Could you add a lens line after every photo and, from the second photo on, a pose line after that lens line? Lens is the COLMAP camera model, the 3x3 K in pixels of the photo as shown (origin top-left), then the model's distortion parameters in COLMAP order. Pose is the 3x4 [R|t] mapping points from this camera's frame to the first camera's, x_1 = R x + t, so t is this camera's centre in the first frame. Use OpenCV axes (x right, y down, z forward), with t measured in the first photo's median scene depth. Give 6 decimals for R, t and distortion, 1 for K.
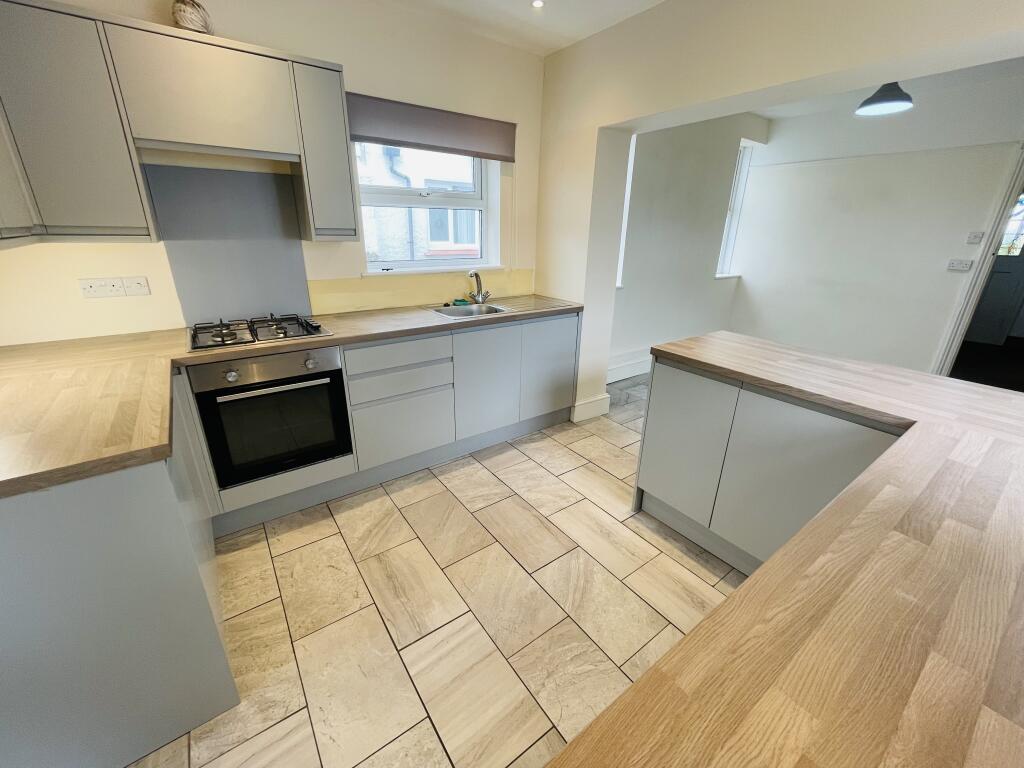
lens RADIAL K [[415.2, 0, 510.8], [0, 415.2, 381.5], [0, 0, 1]] dist [-0.001872, 0.001147]
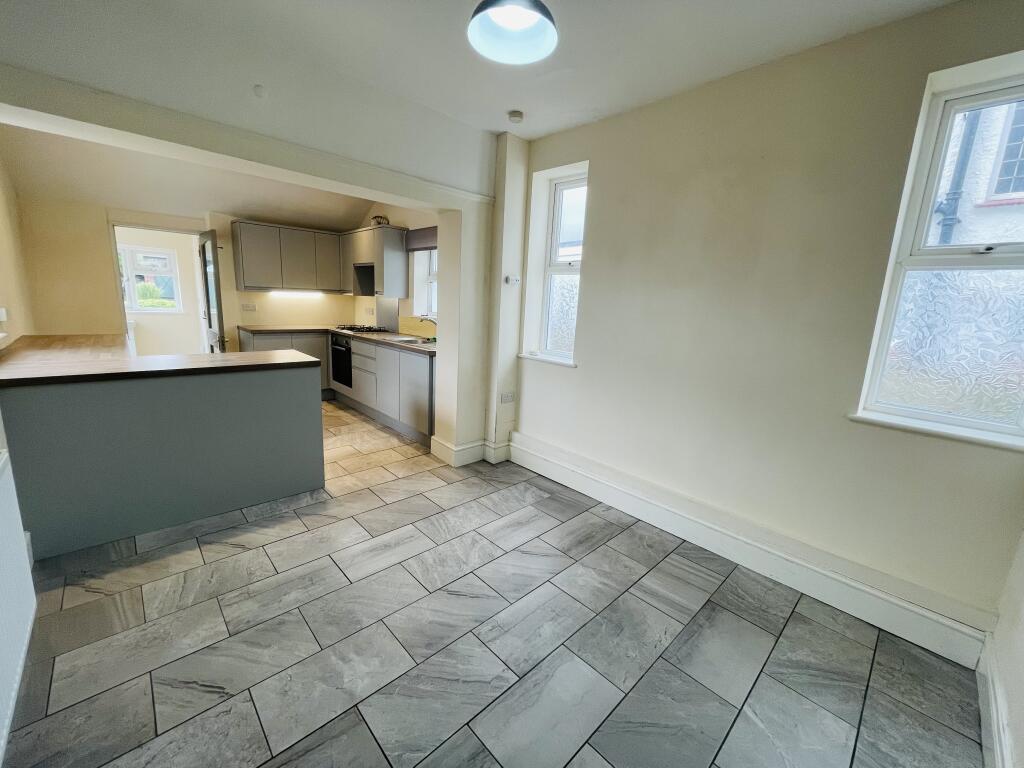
lens RADIAL K [[415.2, 0, 511.2], [0, 415.2, 382.5], [0, 0, 1]] dist [-0.001872, 0.001147]
pose [[0.130136, 0.183382, -0.974390, 1.257612], [-0.390626, 0.912746, 0.119610, -0.300330], [0.911304, 0.365057, 0.190414, 0.914601]]
